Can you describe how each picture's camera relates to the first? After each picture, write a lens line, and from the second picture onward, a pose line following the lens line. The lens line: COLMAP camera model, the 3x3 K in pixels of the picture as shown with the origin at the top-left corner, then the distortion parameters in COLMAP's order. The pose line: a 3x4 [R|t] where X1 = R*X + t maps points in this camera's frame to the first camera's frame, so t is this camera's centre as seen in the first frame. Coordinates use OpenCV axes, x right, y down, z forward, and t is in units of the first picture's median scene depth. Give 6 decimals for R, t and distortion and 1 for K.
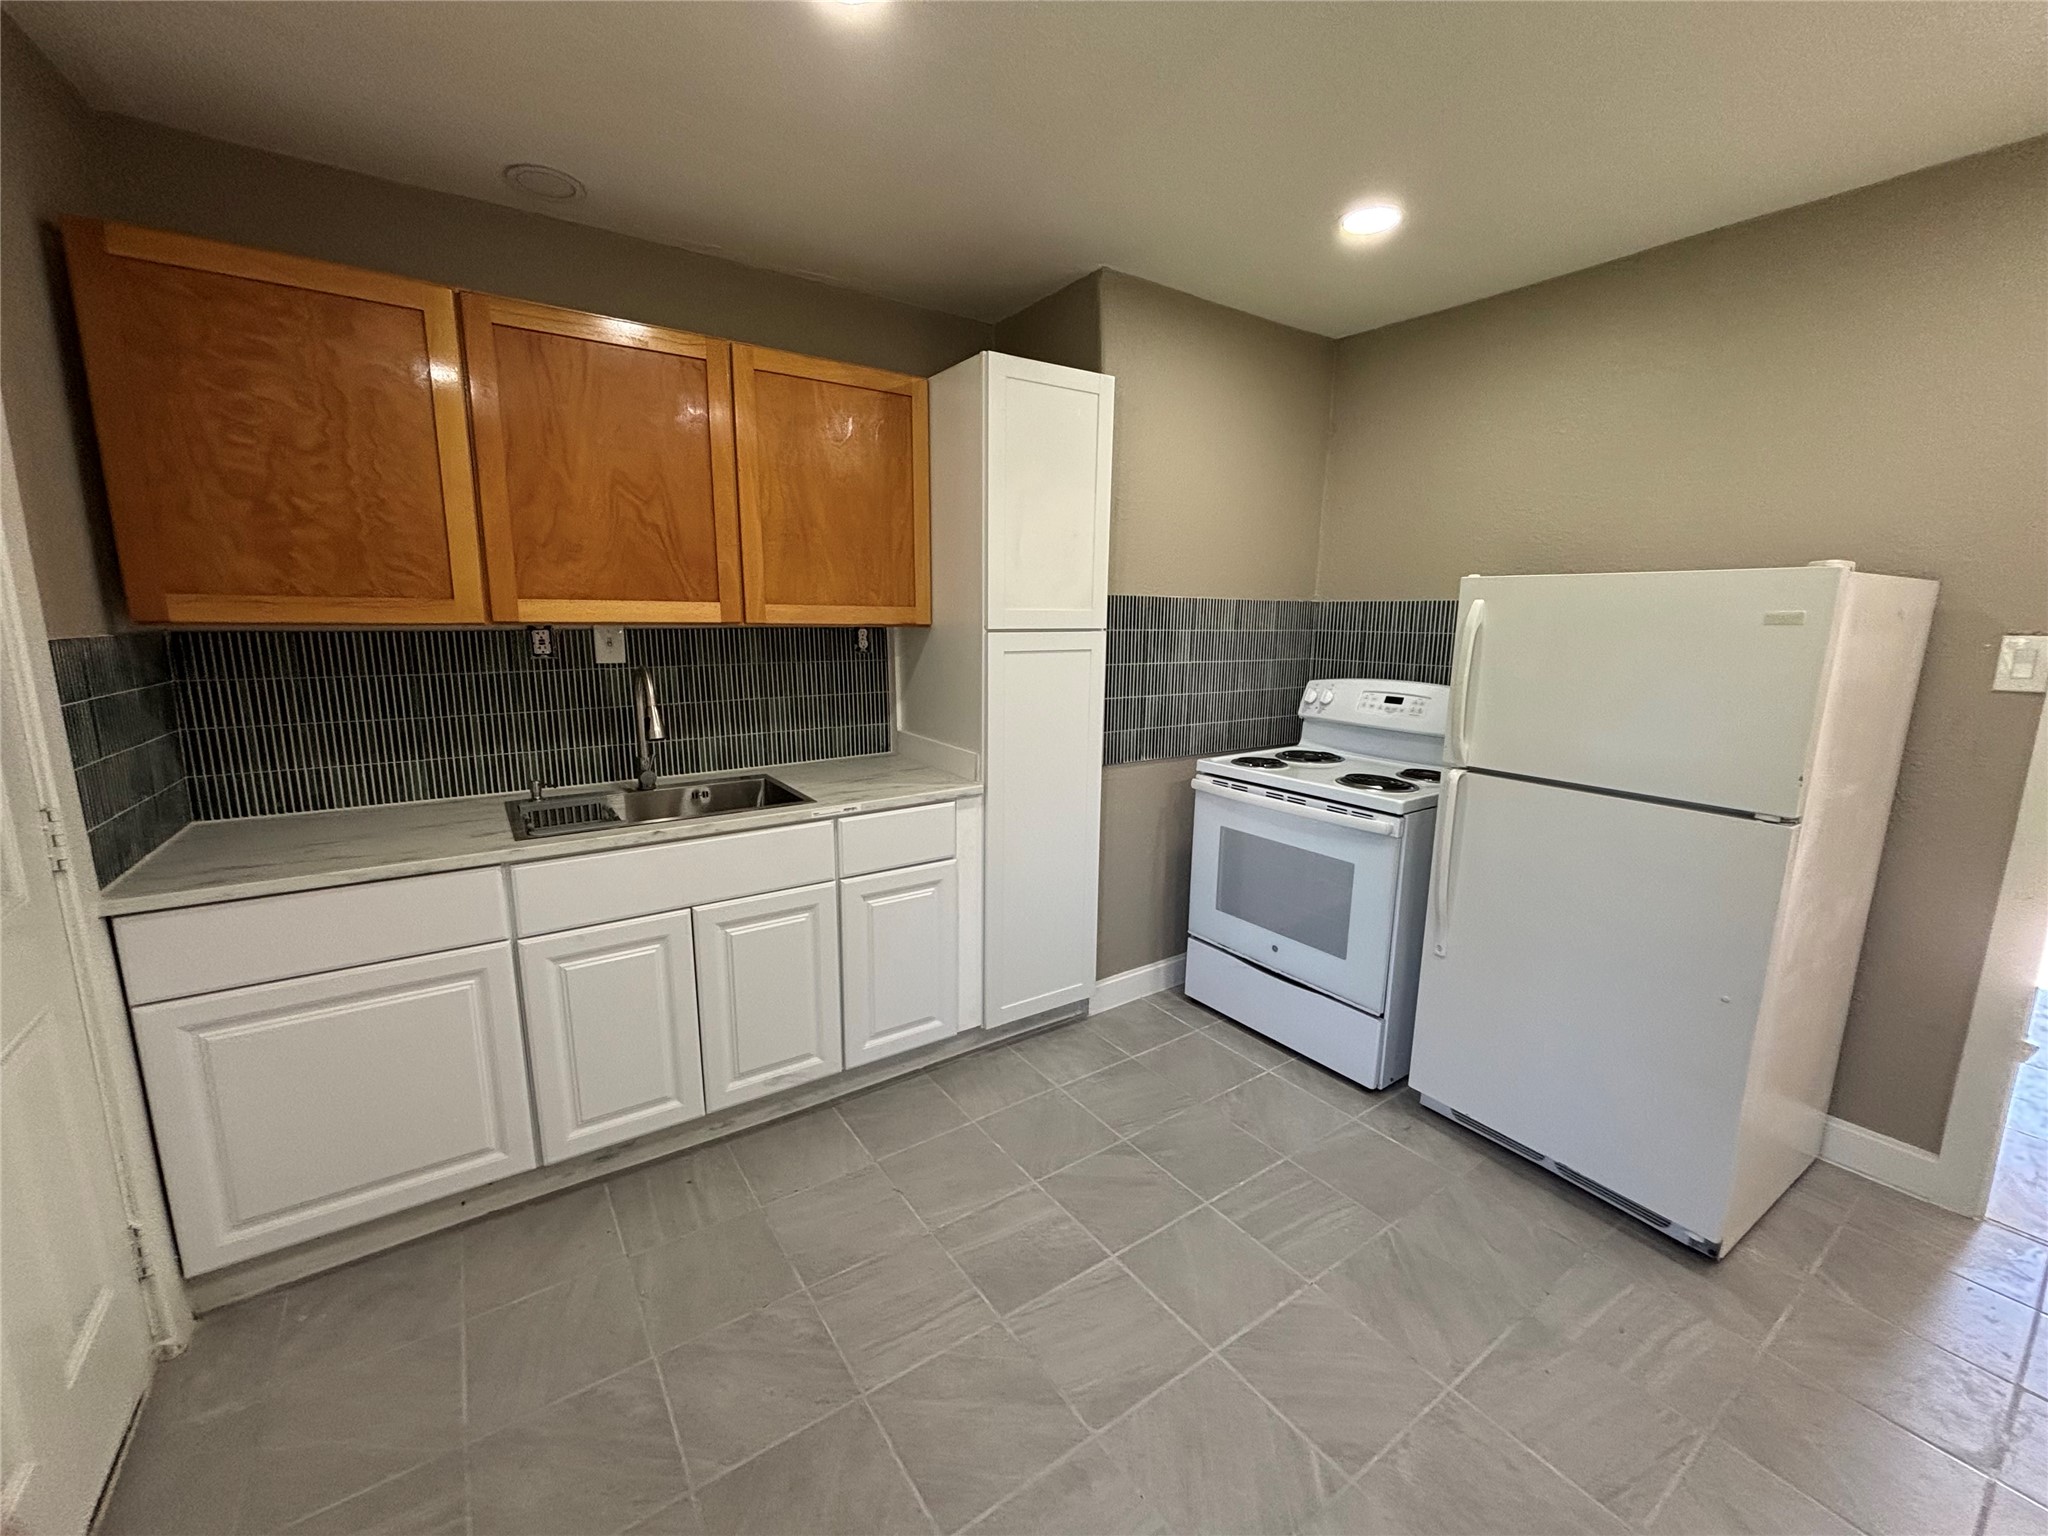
lens RADIAL K [[823.5, 0, 1025.1], [0, 823.5, 765.7], [0, 0, 1]] dist [-0.001327, -0.000425]
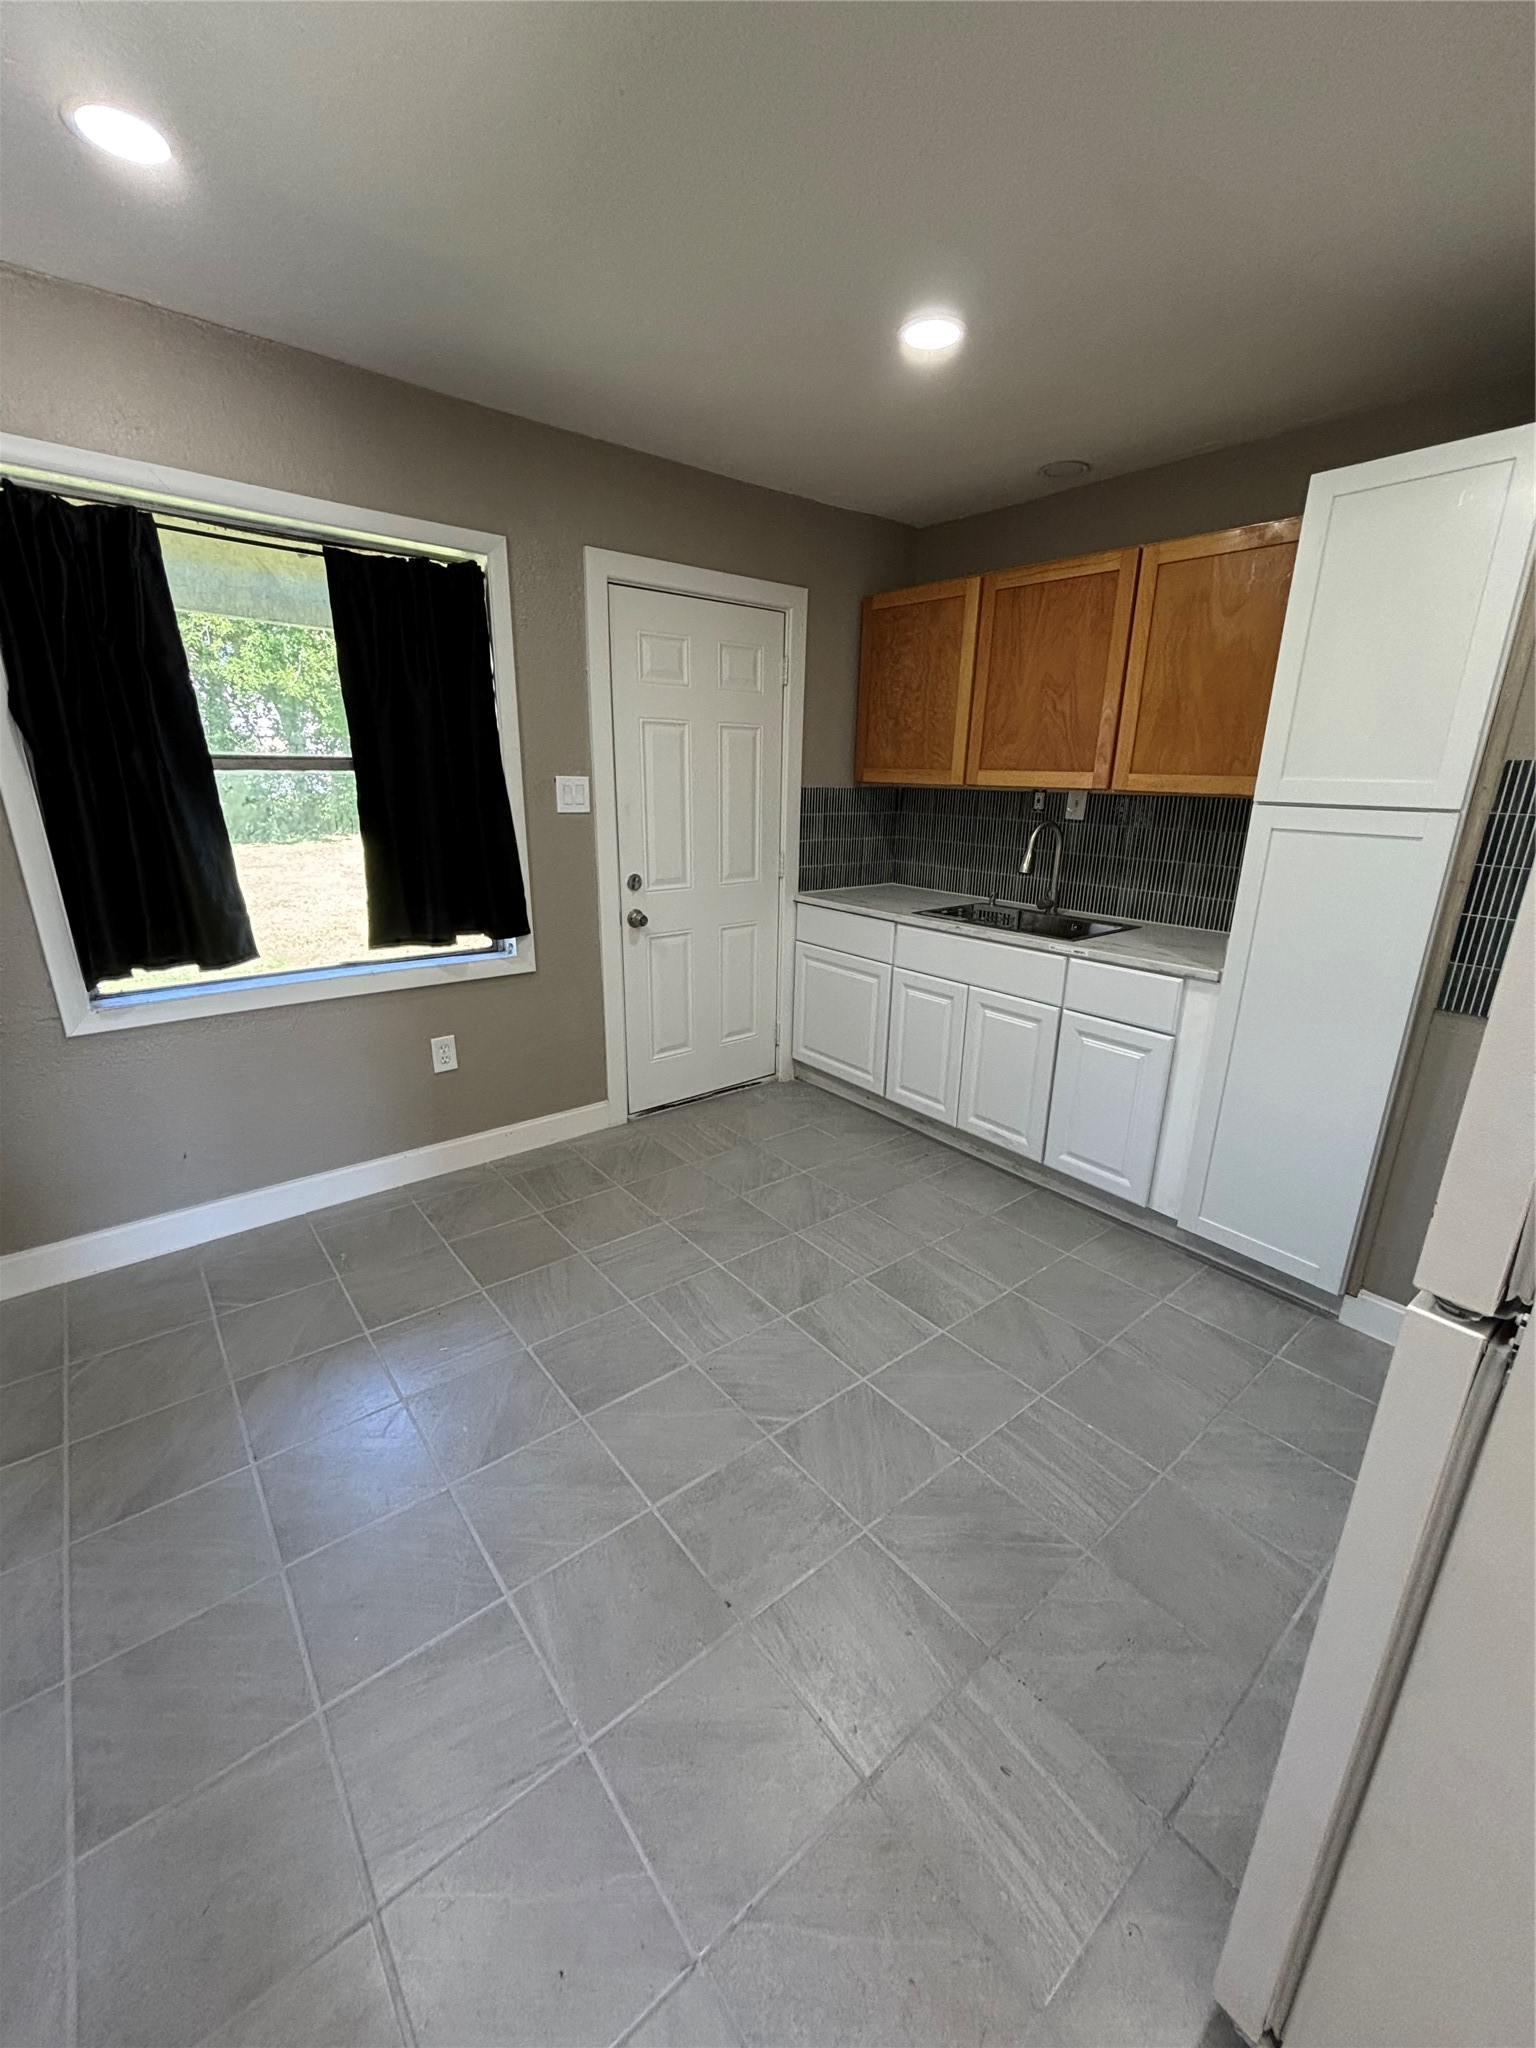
lens RADIAL K [[823.5, 0, 772.6], [0, 823.5, 1027.8], [0, 0, 1]] dist [-0.001327, -0.000425]
pose [[0.081214, 0.293174, -0.952603, 0.987320], [-0.201084, 0.940927, 0.272437, -0.085354], [0.976202, 0.169428, 0.135369, 0.470161]]
